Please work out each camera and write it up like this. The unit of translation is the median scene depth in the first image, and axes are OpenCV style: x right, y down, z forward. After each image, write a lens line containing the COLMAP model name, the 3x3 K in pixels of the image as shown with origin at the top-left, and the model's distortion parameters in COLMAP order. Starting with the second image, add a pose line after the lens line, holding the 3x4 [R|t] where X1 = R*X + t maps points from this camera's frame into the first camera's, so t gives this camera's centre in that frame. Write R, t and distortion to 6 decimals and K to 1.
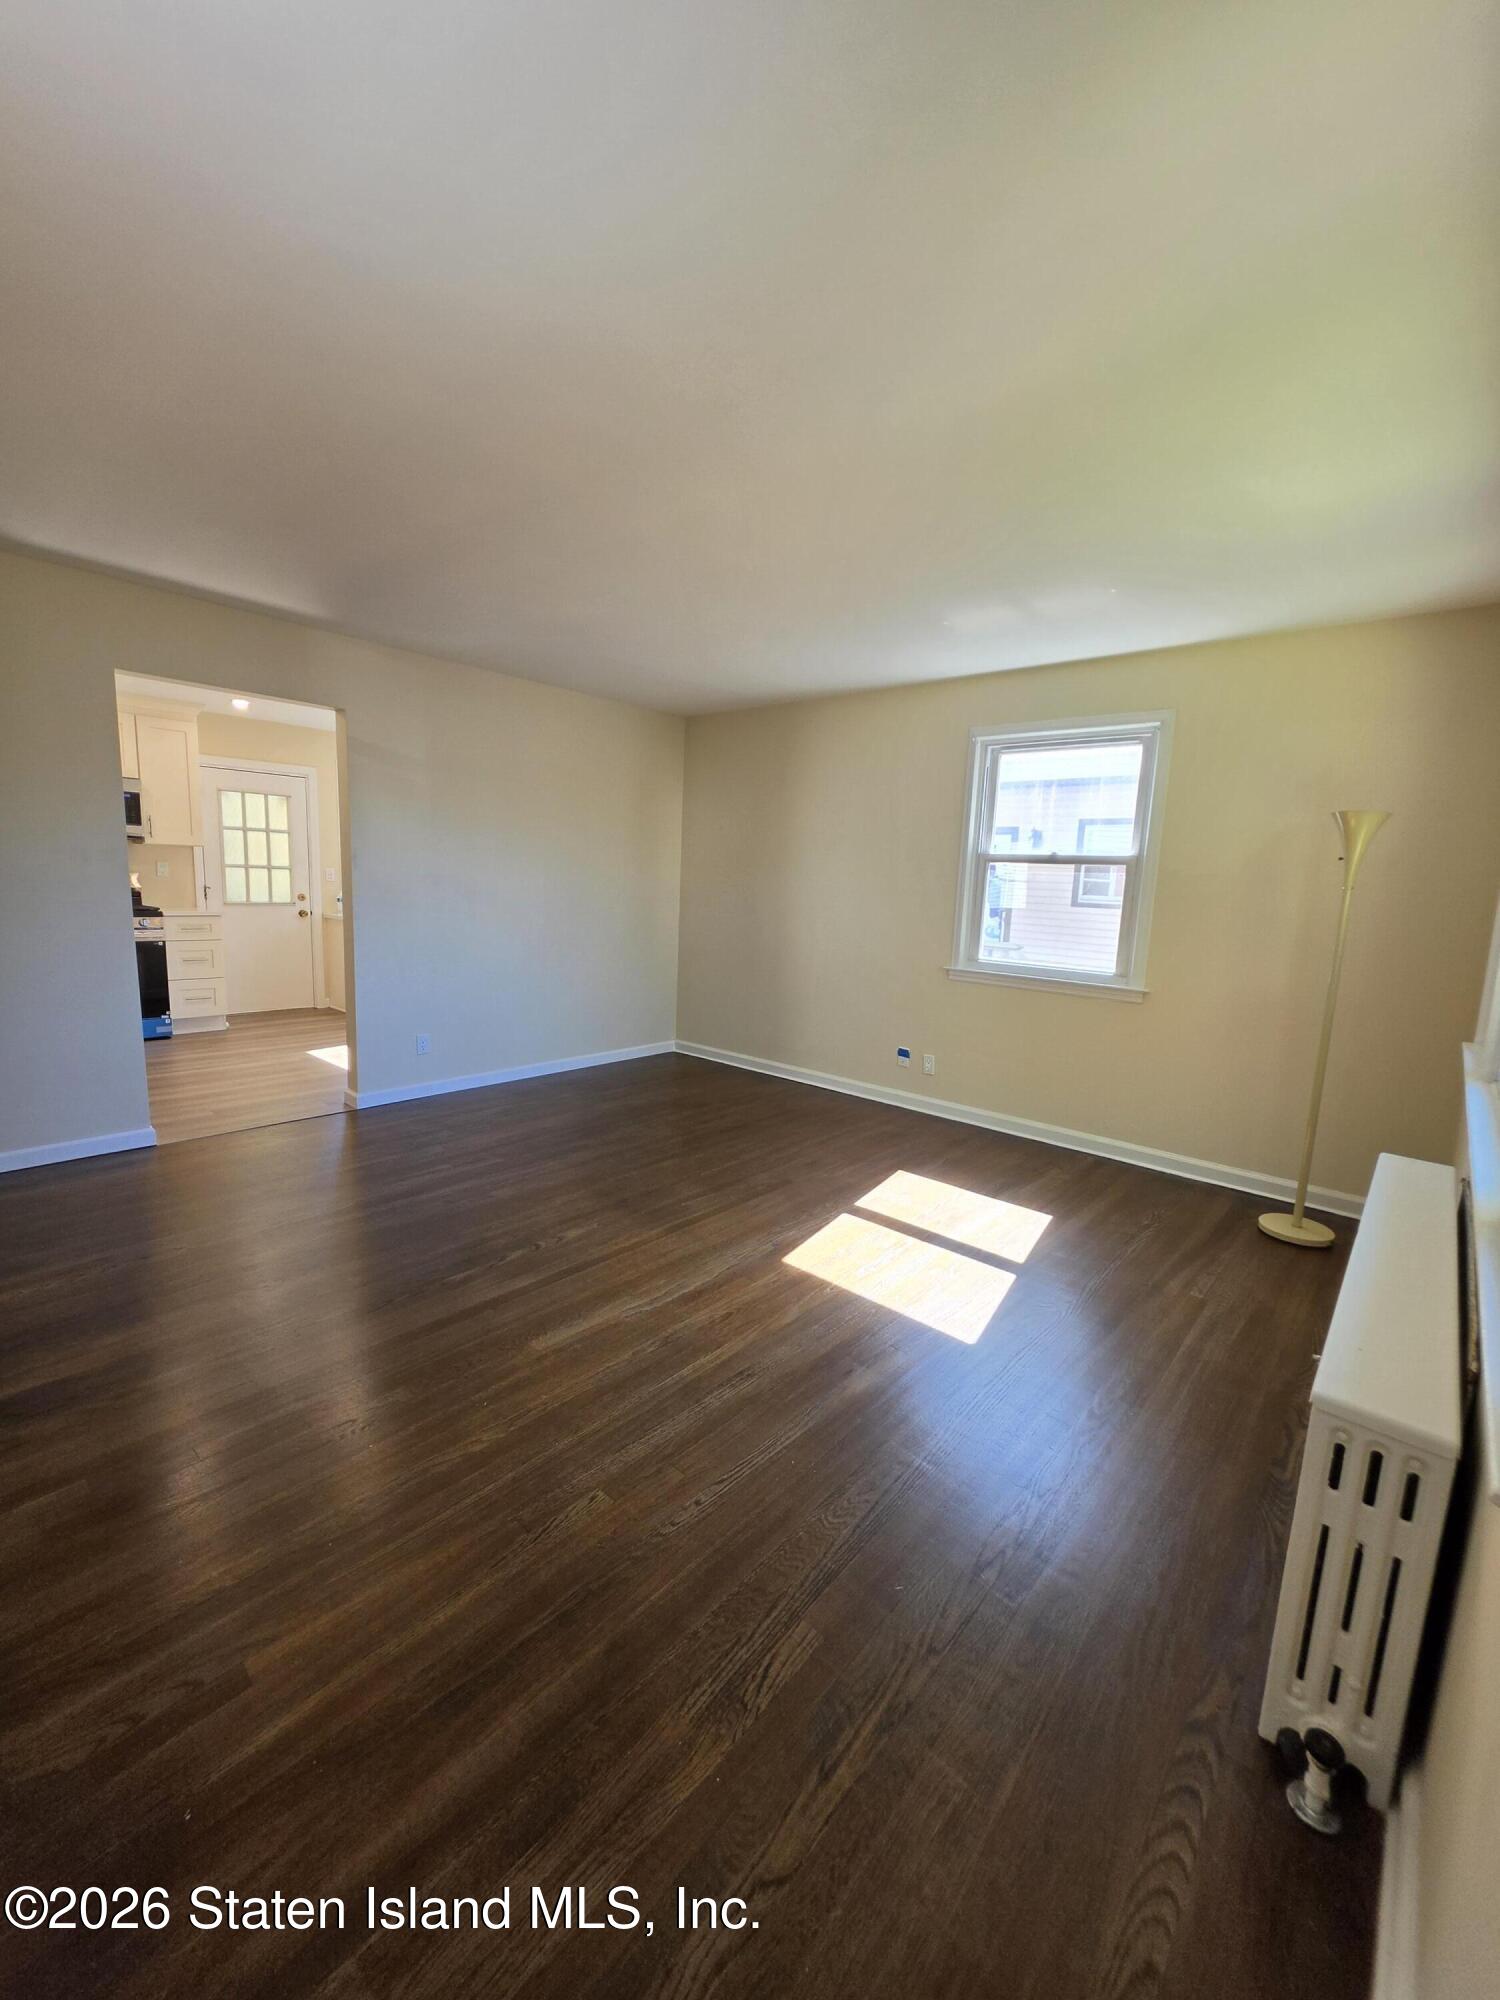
lens RADIAL K [[801.5, 0, 750.7], [0, 801.5, 999.0], [0, 0, 1]] dist [0.001267, 0.000670]
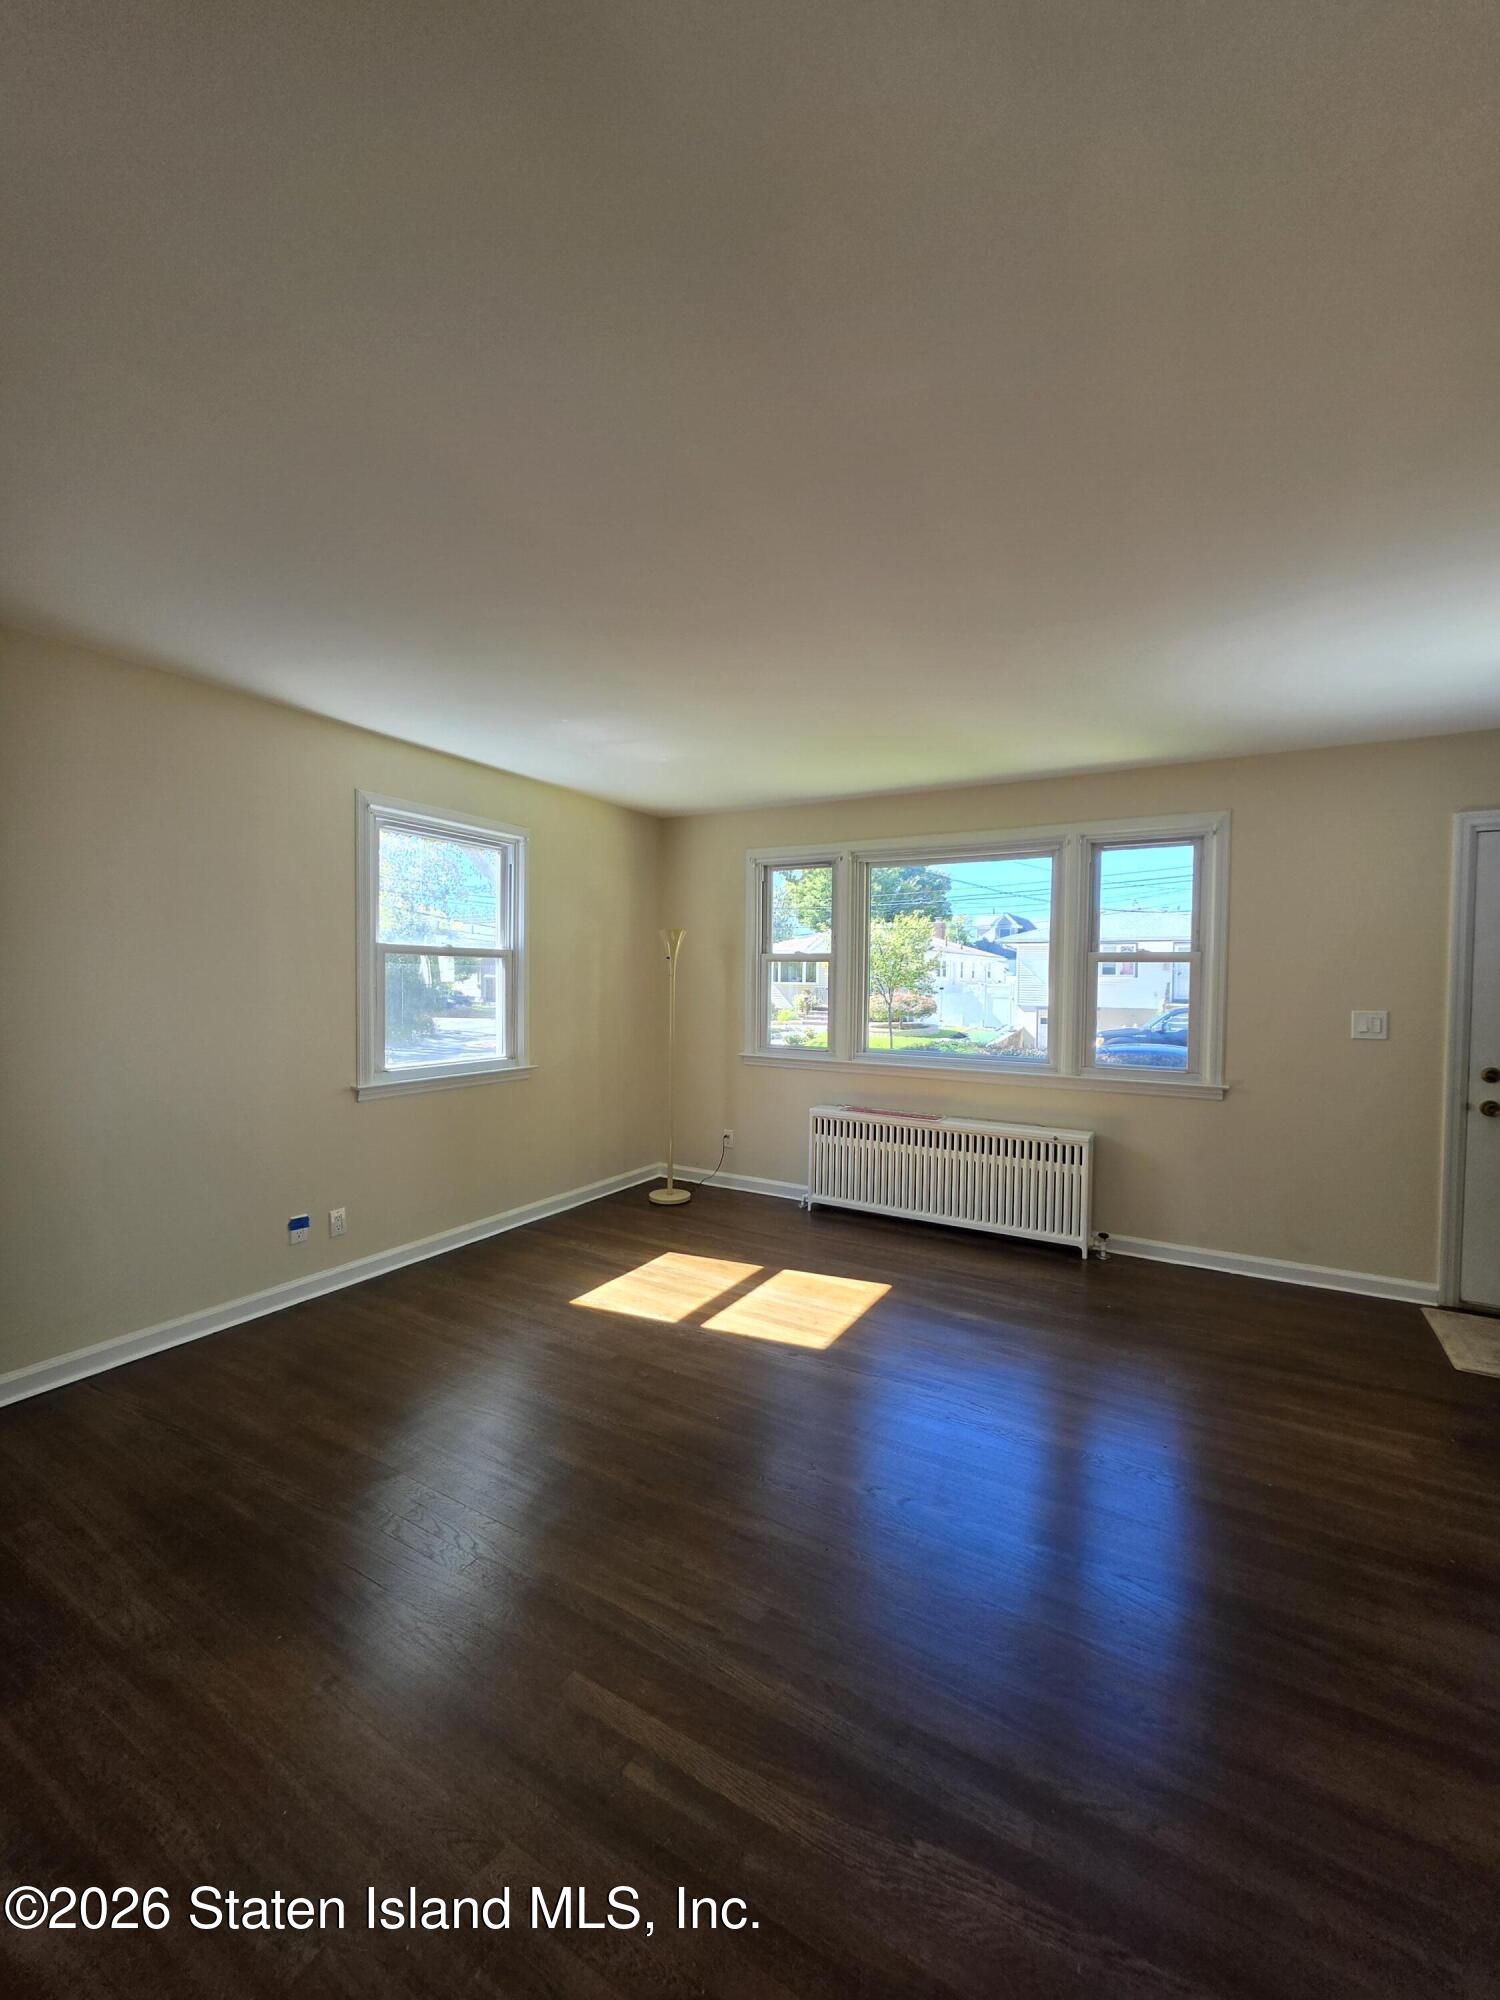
lens RADIAL K [[801.5, 0, 749.6], [0, 801.5, 993.1], [0, 0, 1]] dist [0.001267, 0.000670]
pose [[-0.195031, -0.058927, 0.979025, -0.496973], [0.130854, 0.987706, 0.085517, -0.124183], [-0.972029, 0.144788, -0.184923, 0.645937]]
